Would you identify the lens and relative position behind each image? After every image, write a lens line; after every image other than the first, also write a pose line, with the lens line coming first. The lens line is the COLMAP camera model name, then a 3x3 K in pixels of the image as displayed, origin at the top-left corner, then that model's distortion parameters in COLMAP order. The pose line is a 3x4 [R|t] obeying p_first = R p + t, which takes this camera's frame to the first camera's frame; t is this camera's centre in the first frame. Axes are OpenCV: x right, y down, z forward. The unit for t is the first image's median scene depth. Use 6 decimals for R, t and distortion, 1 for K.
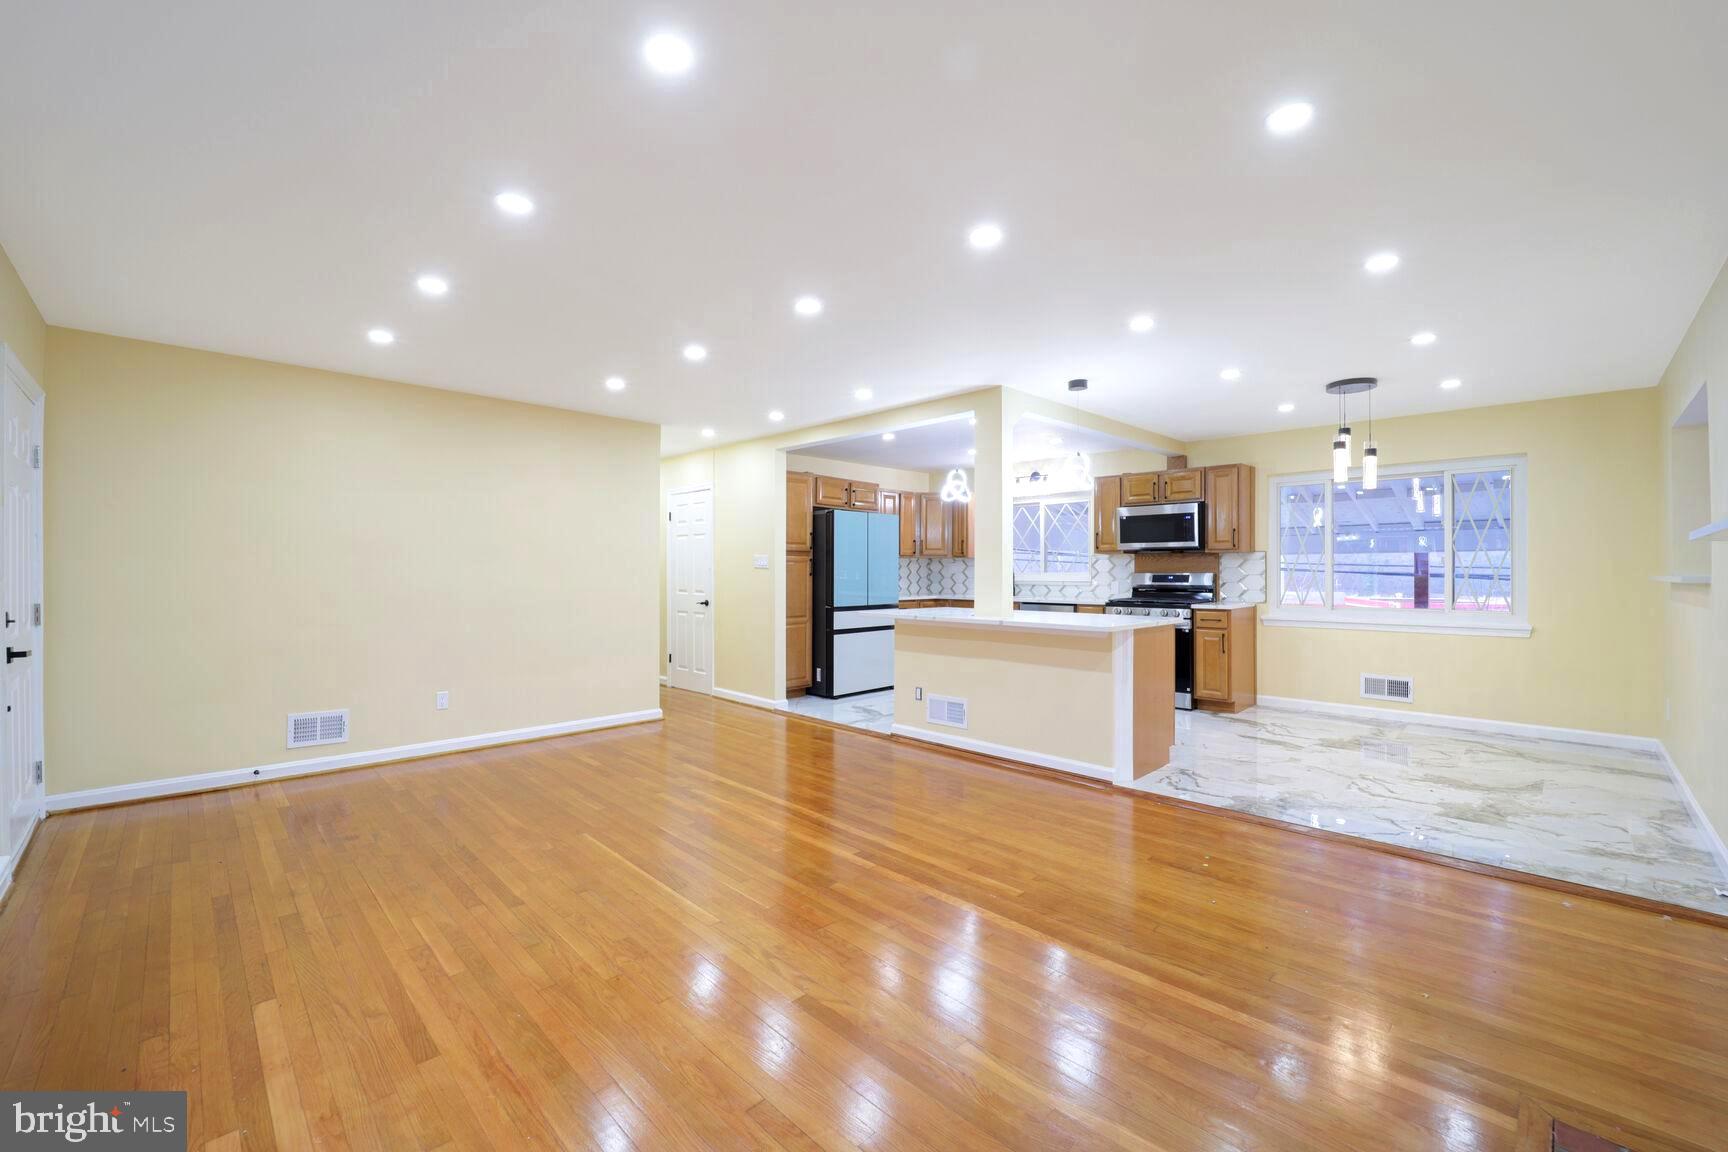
lens RADIAL K [[706.6, 0, 864.4], [0, 706.6, 571.4], [0, 0, 1]] dist [-0.000564, -0.010079]
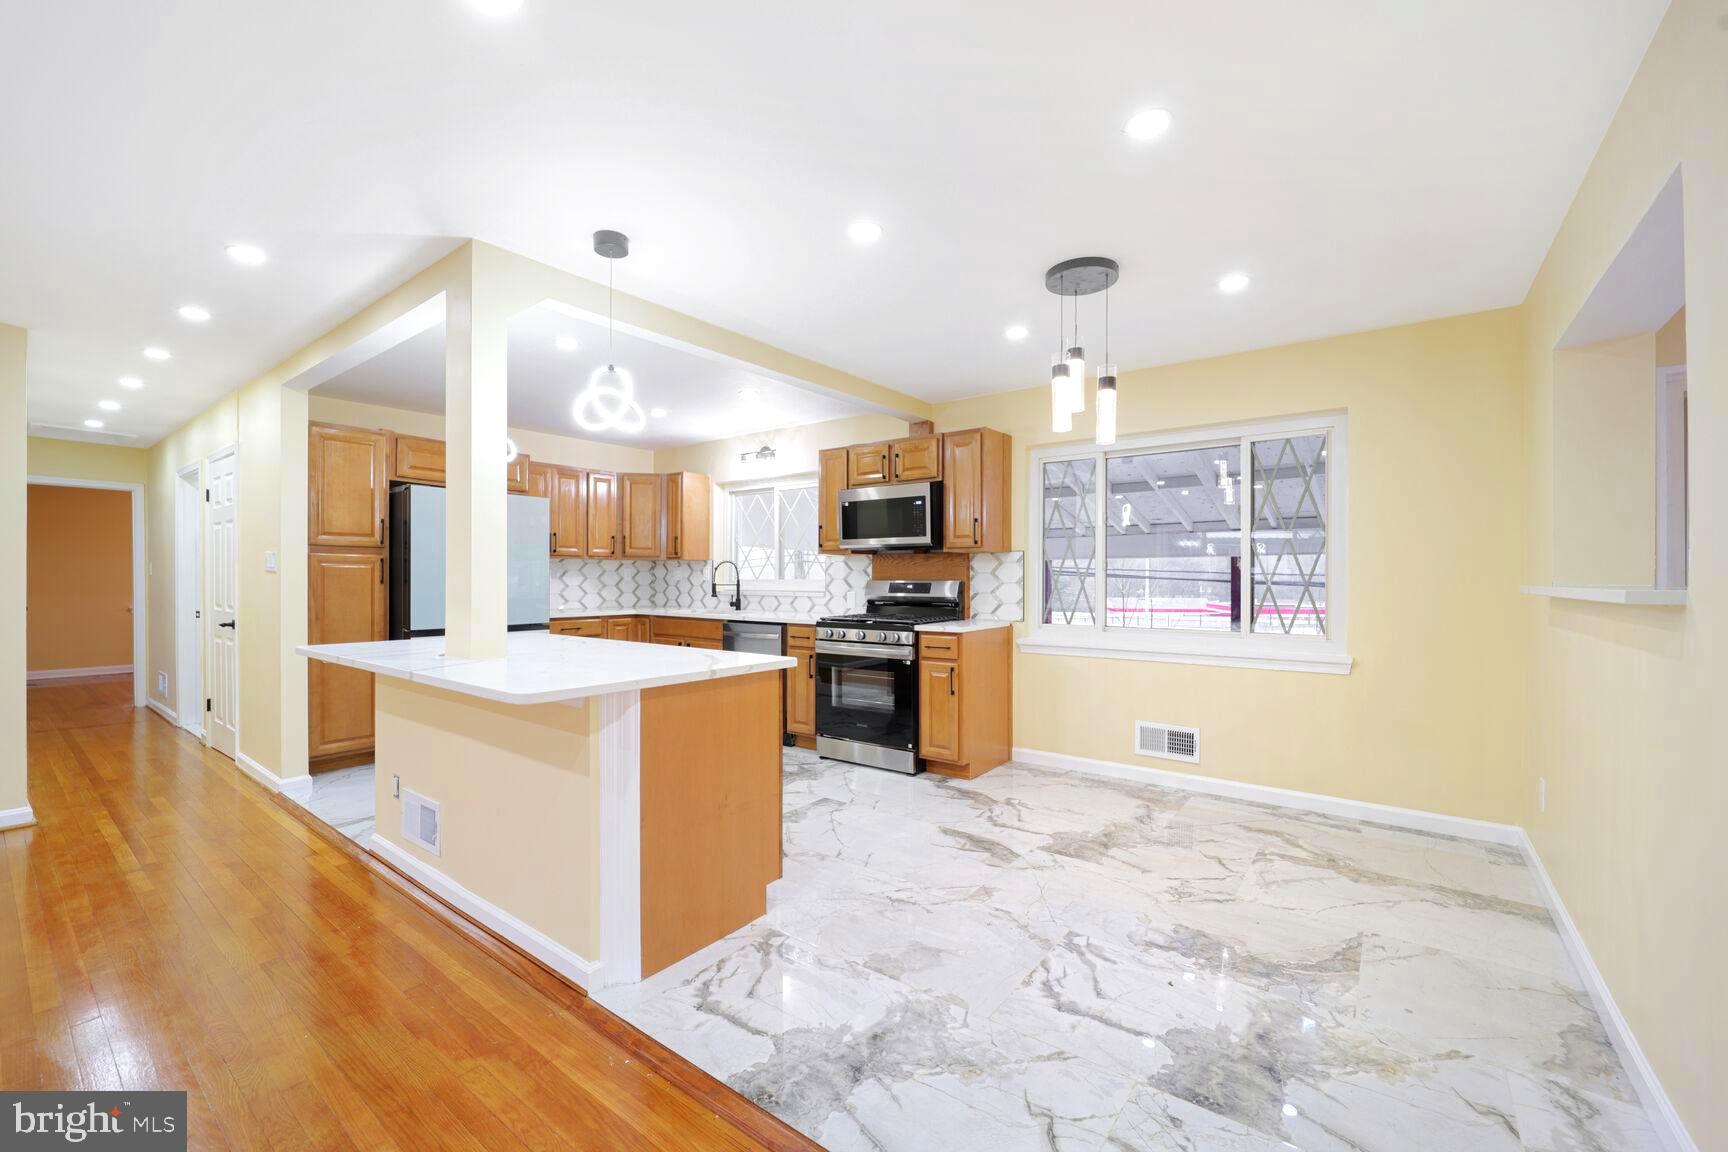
lens RADIAL K [[698.8, 0, 858.2], [0, 698.8, 581.7], [0, 0, 1]] dist [-0.002027, -0.010671]
pose [[0.991332, 0.001841, 0.131368, 0.305997], [-0.002425, 0.999988, 0.004281, 0.000685], [-0.131359, -0.004562, 0.991324, 0.307939]]
